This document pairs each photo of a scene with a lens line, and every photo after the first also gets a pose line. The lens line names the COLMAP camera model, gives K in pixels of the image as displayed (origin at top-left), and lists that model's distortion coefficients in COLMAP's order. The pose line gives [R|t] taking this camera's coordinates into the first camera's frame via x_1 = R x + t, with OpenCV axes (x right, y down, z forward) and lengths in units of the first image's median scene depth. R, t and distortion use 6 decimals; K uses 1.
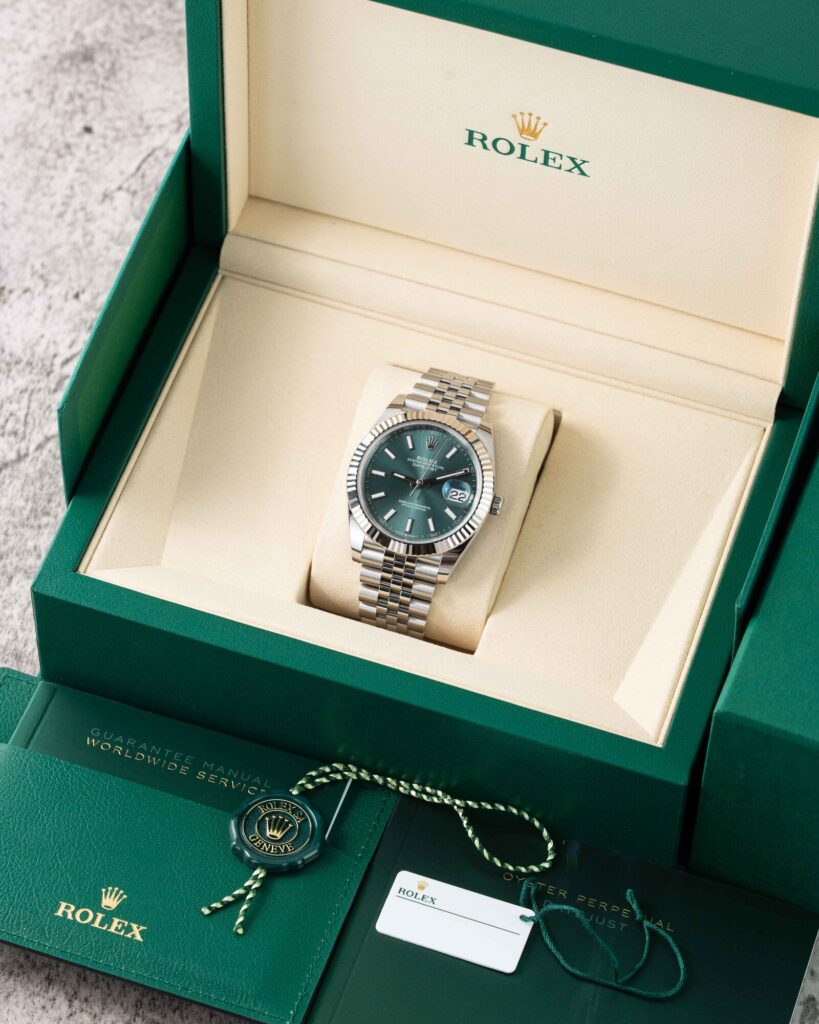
lens RADIAL K [[3811.1, 0, 409.5], [0, 3811.1, 512.0], [0, 0, 1]] dist [0.016507, -2.015471]
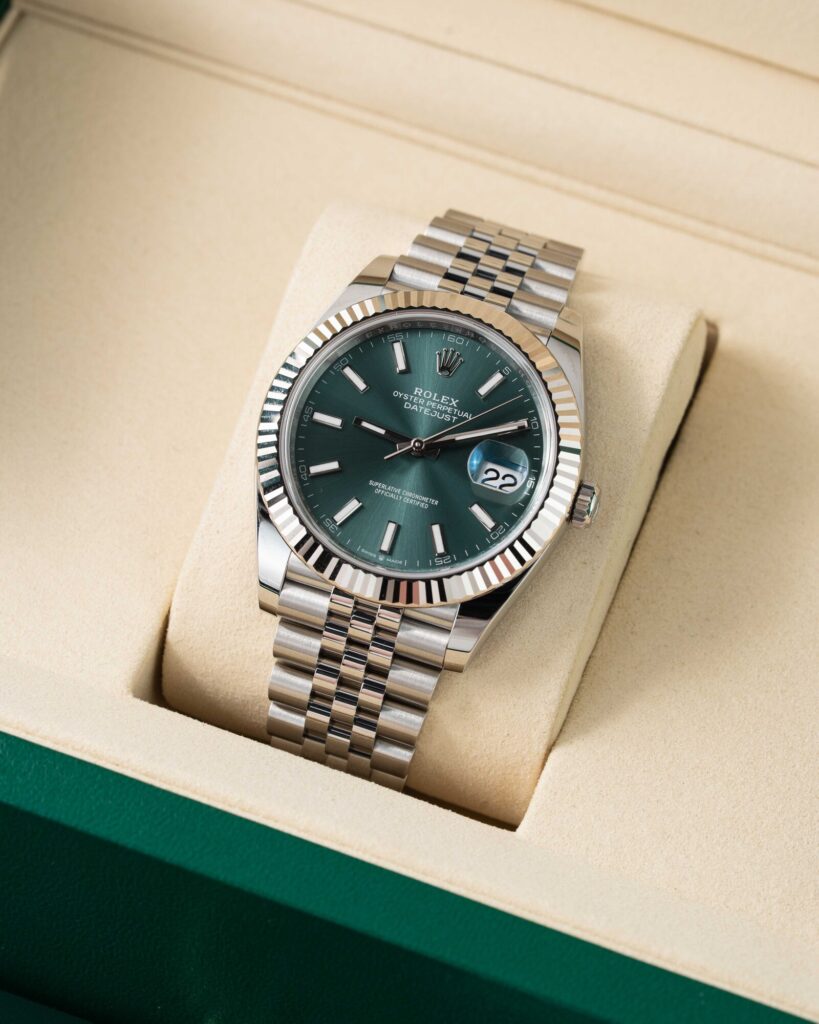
lens RADIAL K [[3811.1, 0, 409.5], [0, 3811.1, 512.0], [0, 0, 1]] dist [0.016507, -2.015471]
pose [[0.997955, 0.056667, 0.029591, -0.011219], [-0.055291, 0.997436, -0.045434, 0.020822], [-0.032089, 0.043705, 0.998529, 0.545466]]
